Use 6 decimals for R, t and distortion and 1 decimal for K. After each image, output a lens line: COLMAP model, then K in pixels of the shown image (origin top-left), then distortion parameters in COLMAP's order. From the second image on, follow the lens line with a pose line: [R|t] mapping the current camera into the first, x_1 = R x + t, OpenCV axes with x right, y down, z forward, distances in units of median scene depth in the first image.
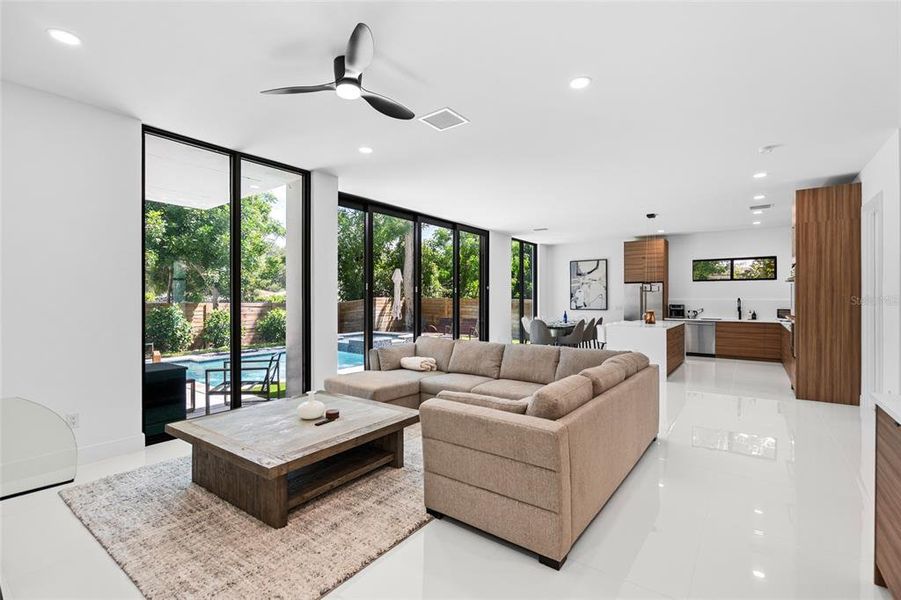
lens RADIAL K [[409.9, 0, 448.3], [0, 409.9, 300.5], [0, 0, 1]] dist [-0.001237, 0.000389]
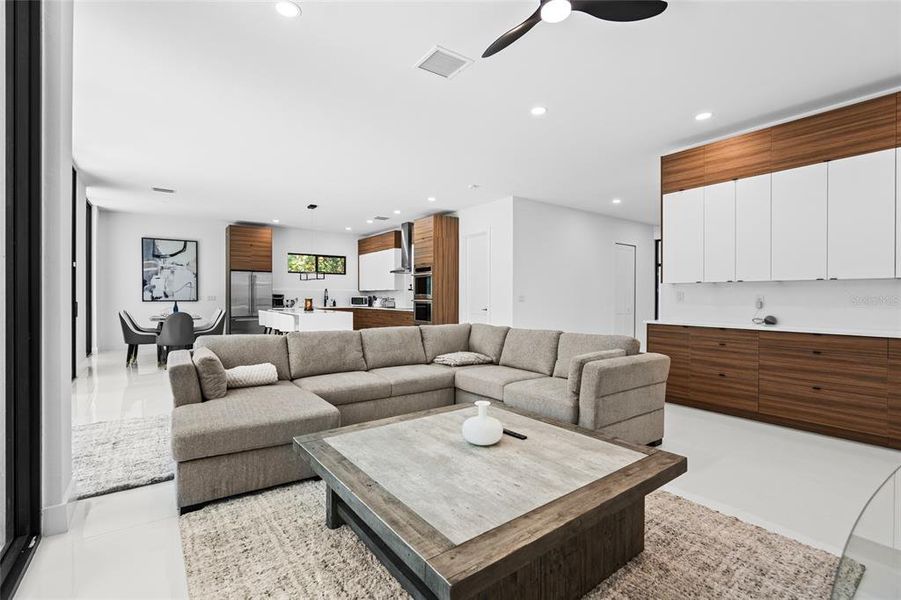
lens RADIAL K [[415.8, 0, 455.8], [0, 415.8, 297.8], [0, 0, 1]] dist [-0.005076, 0.001120]
pose [[0.294939, -0.002891, 0.955512, -0.309712], [0.000635, 0.999996, 0.002830, 0.016214], [-0.955516, -0.000228, 0.294939, 0.263669]]
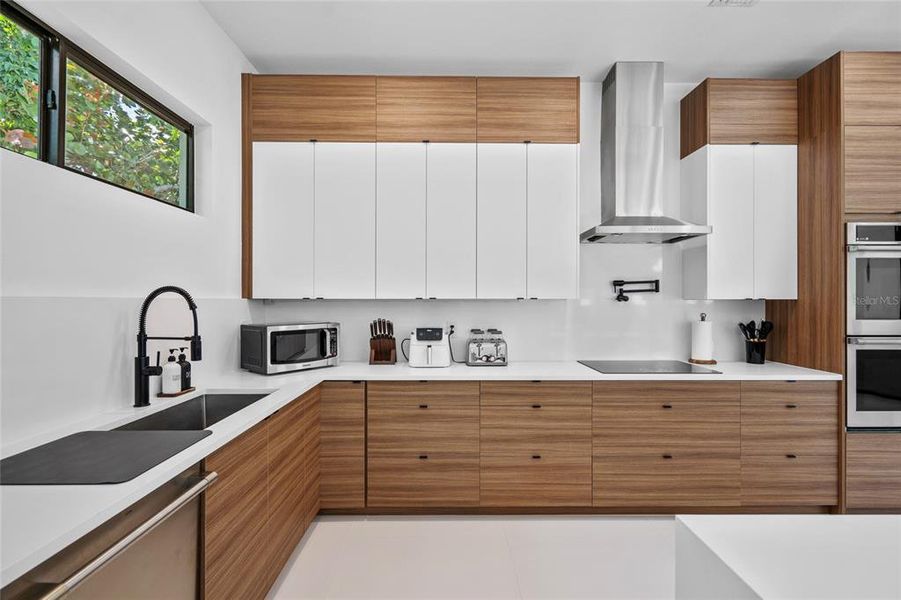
lens RADIAL K [[415.8, 0, 453.6], [0, 415.8, 300.5], [0, 0, 1]] dist [-0.005076, 0.001120]
pose [[-0.607497, -0.002224, 0.794319, 0.455265], [-0.000335, 0.999997, 0.002544, -0.000262], [-0.794322, 0.001279, -0.607496, 0.940728]]
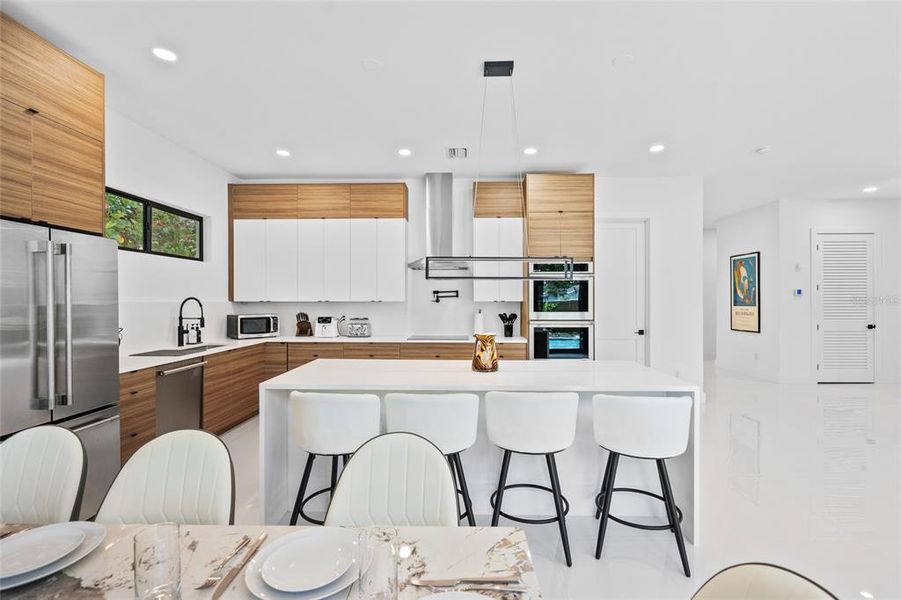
lens RADIAL K [[415.8, 0, 452.5], [0, 415.8, 299.9], [0, 0, 1]] dist [-0.005076, 0.001120]
pose [[-0.578511, -0.002581, 0.815671, 0.170917], [0.001118, 0.999992, 0.003957, -0.004271], [-0.815674, 0.003200, -0.578503, 0.957377]]
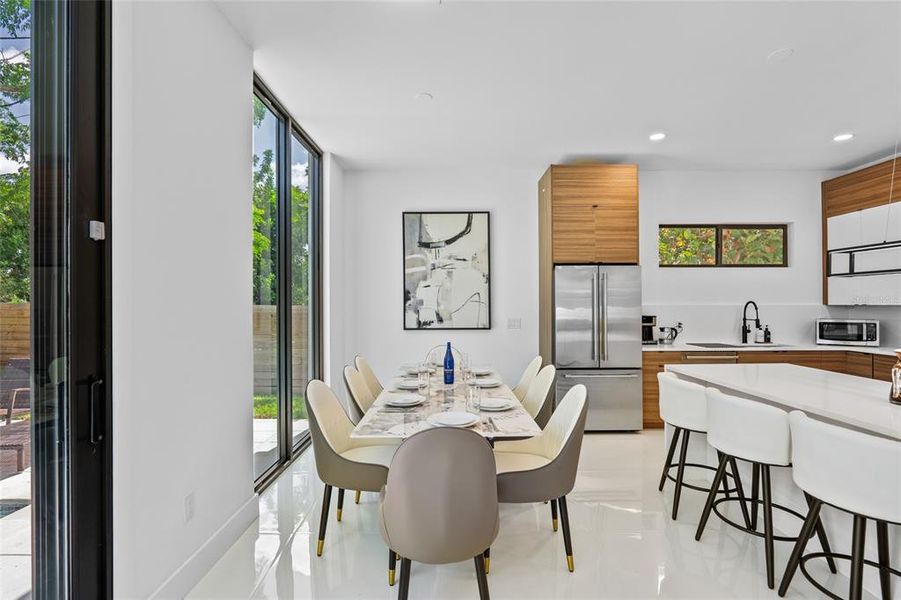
lens RADIAL K [[415.8, 0, 451.7], [0, 415.8, 305.1], [0, 0, 1]] dist [-0.005076, 0.001120]
pose [[0.800731, -0.003455, 0.599015, 0.103603], [0.005044, 0.999987, -0.000974, -0.002219], [-0.599003, 0.003801, 0.800737, 0.755320]]
